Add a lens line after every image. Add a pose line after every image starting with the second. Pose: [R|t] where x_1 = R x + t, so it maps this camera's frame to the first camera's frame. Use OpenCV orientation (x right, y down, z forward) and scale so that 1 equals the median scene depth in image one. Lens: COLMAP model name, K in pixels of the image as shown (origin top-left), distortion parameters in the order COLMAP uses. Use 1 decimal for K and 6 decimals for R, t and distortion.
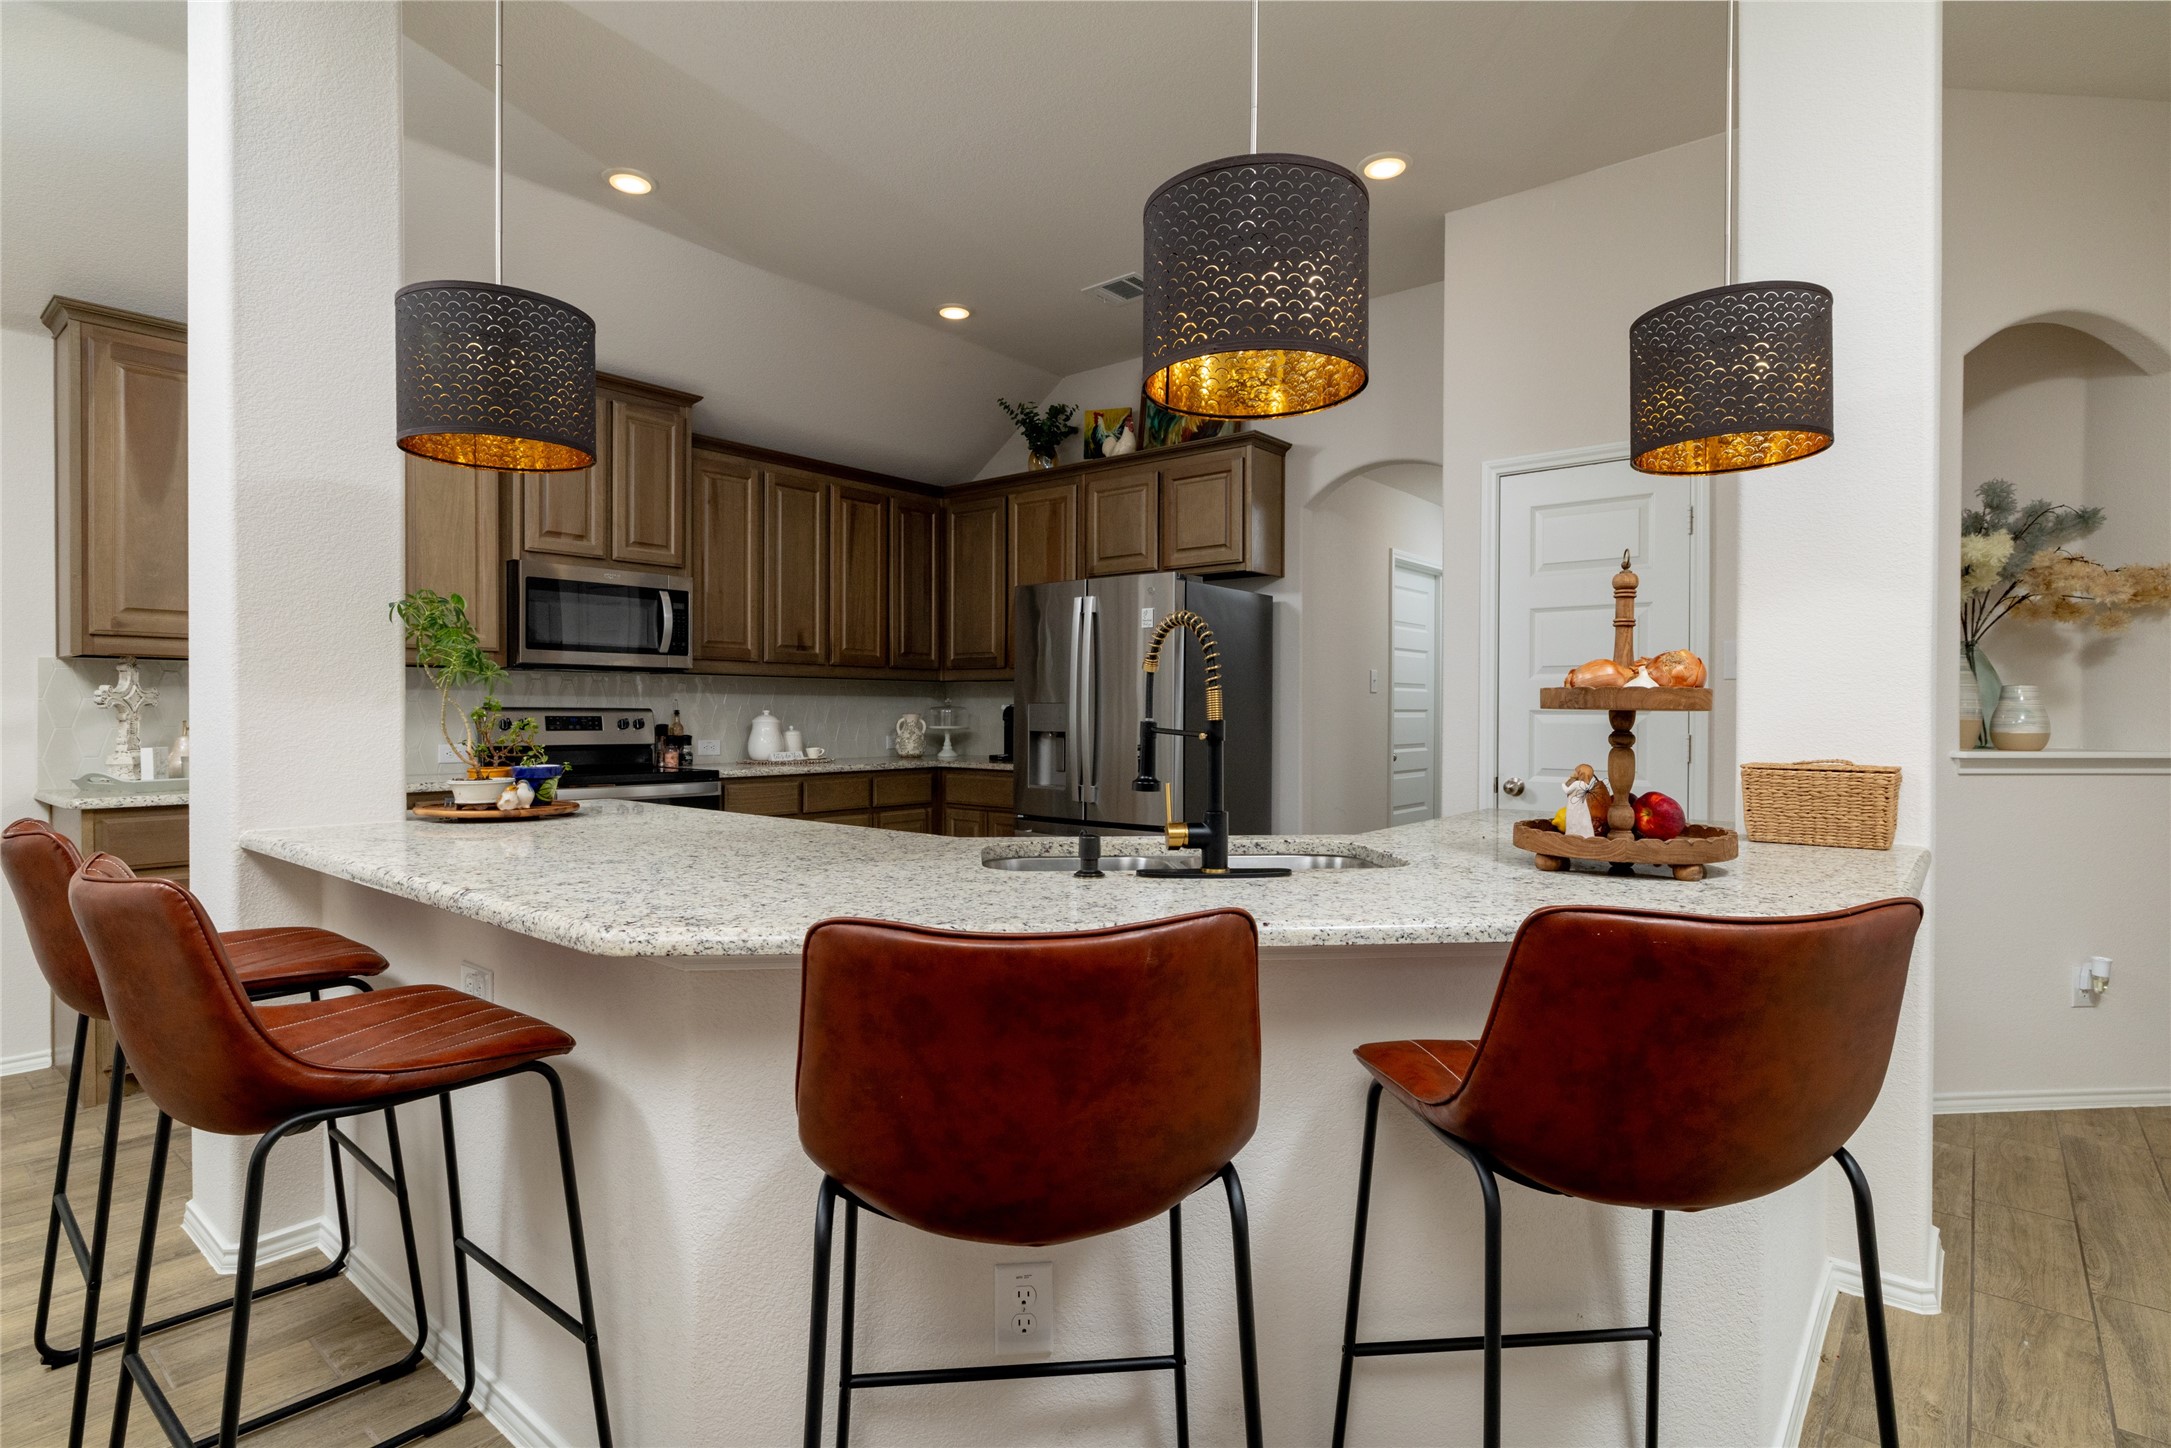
lens RADIAL K [[1087.8, 0, 1079.3], [0, 1087.8, 712.8], [0, 0, 1]] dist [0.000866, 0.000077]
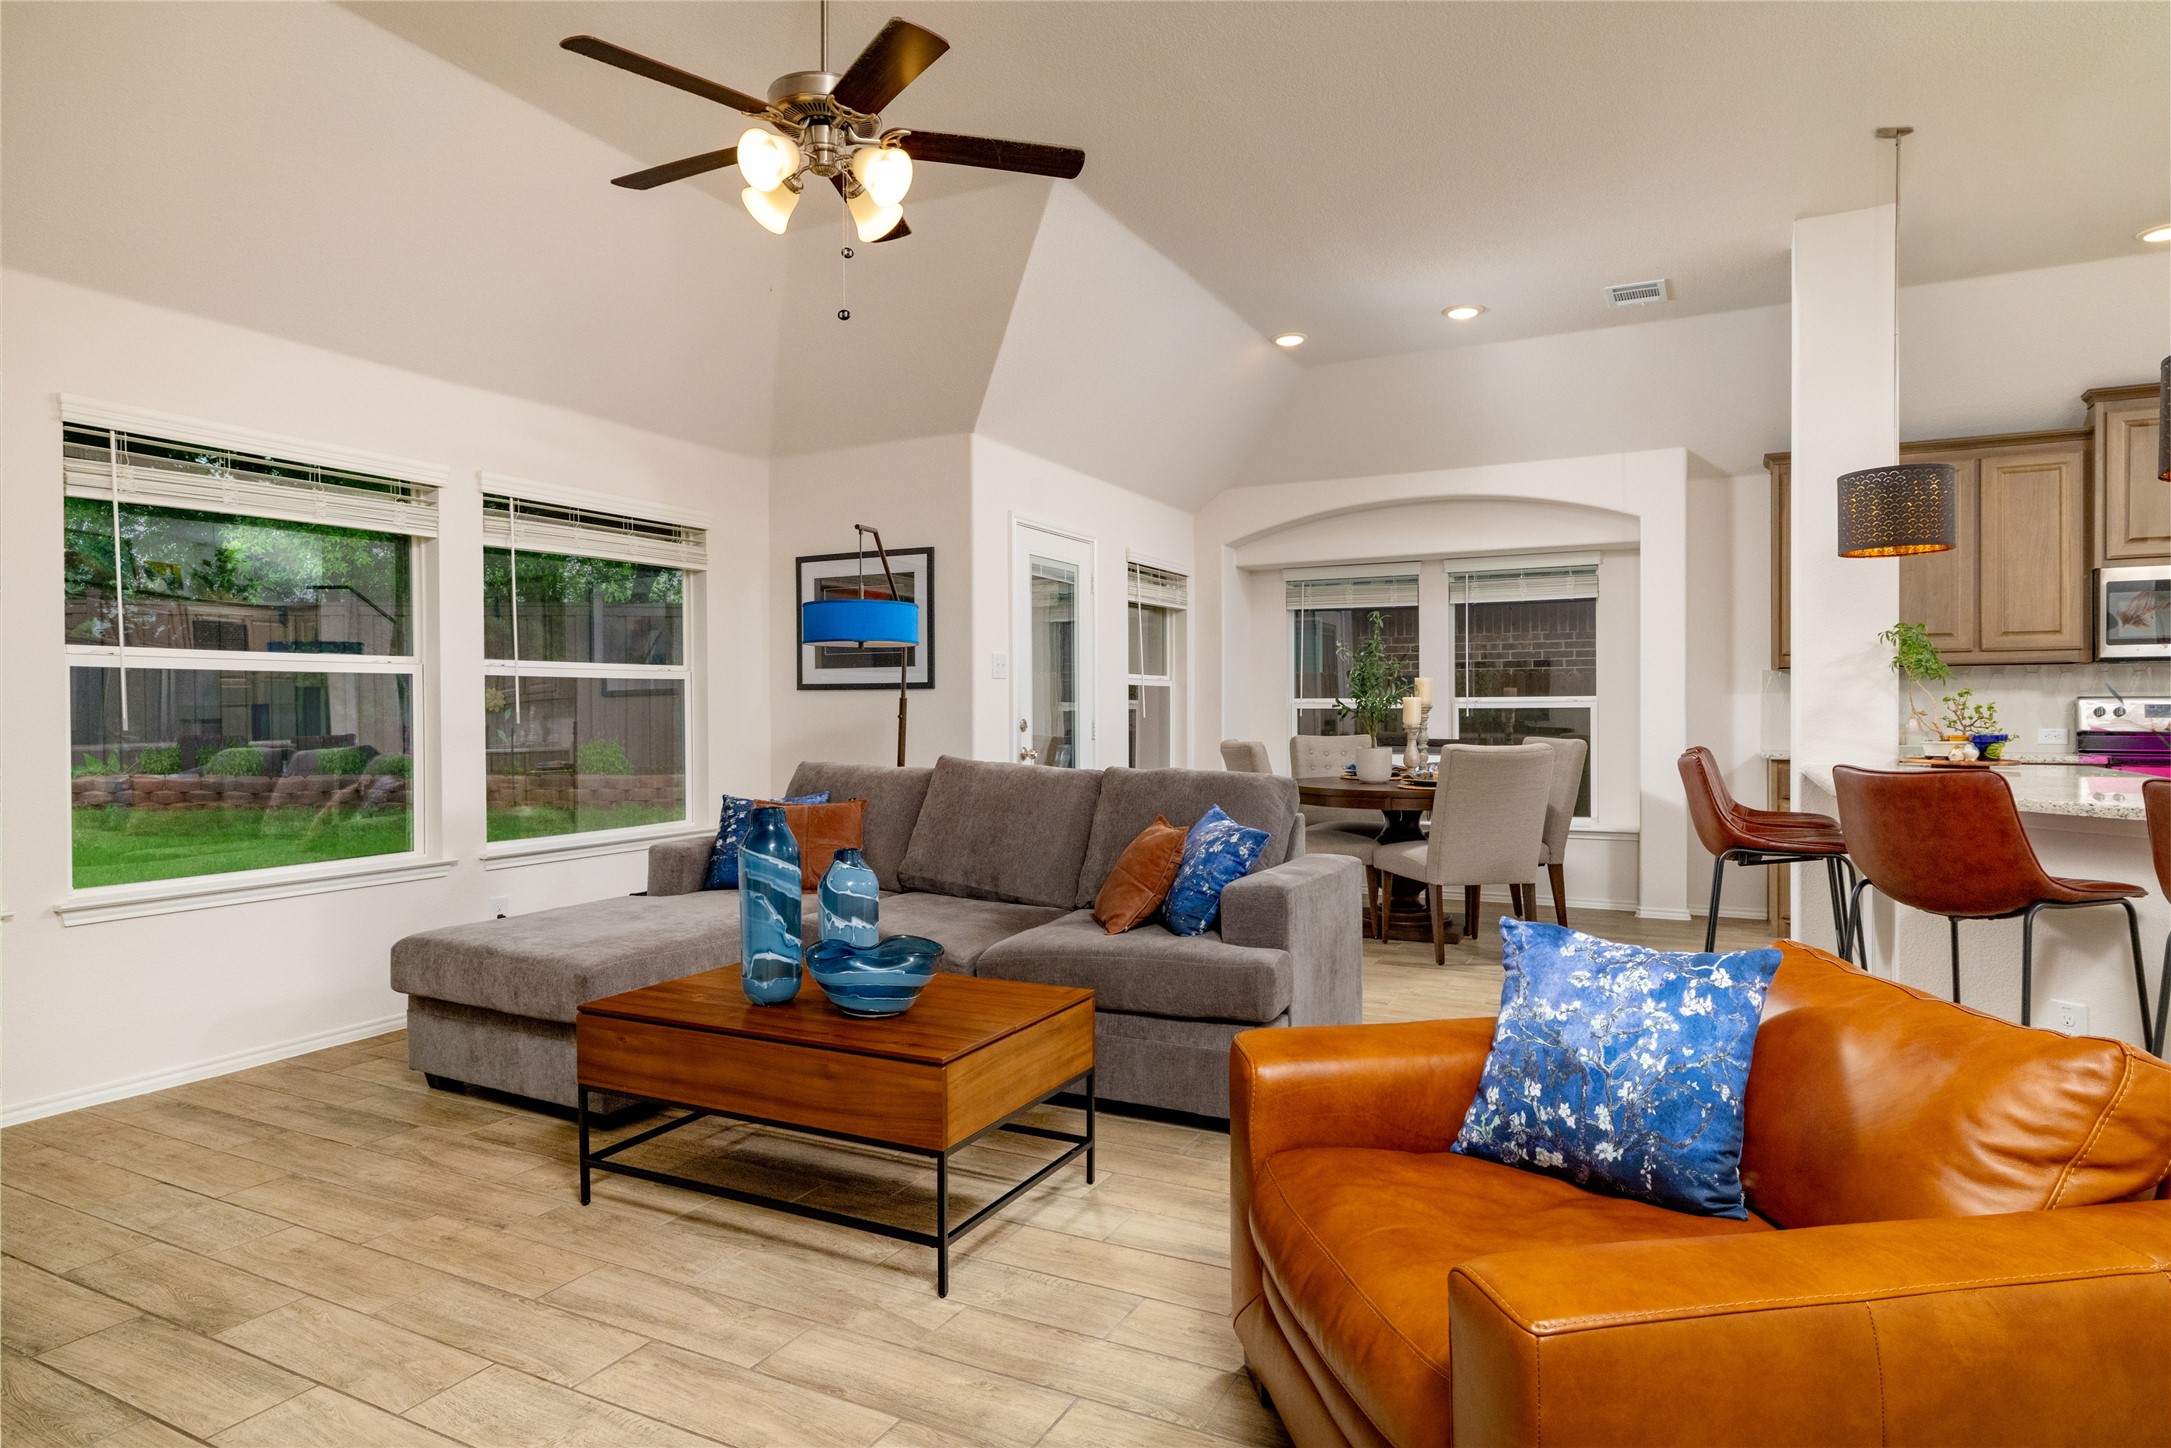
lens RADIAL K [[1232.2, 0, 1075.4], [0, 1232.2, 728.9], [0, 0, 1]] dist [0.001894, -0.000158]
pose [[0.204650, 0.011546, -0.978767, 0.436728], [-0.002791, 0.999933, 0.011213, 0.014391], [0.978831, 0.000437, 0.204668, -0.265300]]
